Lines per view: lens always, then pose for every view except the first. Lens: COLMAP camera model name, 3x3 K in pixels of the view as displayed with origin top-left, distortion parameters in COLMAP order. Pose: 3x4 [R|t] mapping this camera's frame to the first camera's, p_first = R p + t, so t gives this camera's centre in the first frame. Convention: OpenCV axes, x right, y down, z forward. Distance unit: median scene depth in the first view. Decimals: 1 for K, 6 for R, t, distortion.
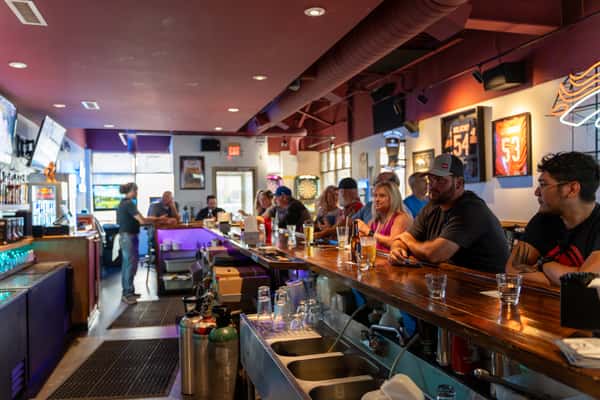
lens RADIAL K [[477.7, 0, 300.5], [0, 477.7, 199.7], [0, 0, 1]] dist [0.007523, 0.002380]
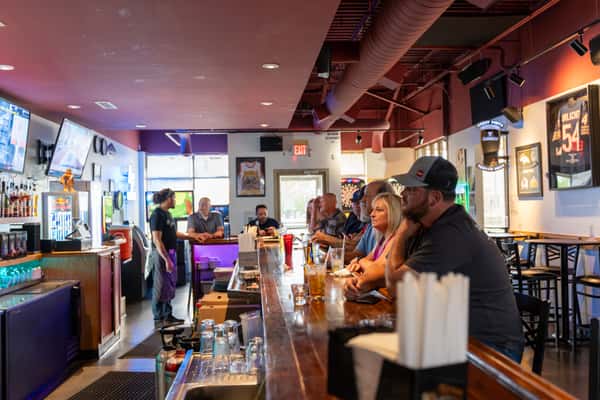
lens RADIAL K [[587.9, 0, 299.2], [0, 587.9, 199.0], [0, 0, 1]] dist [0.009133, 0.000000]
pose [[0.976056, -0.003501, -0.217492, 0.113899], [0.000876, 0.999926, -0.012163, -0.006703], [0.217518, 0.011681, 0.975986, 0.007729]]
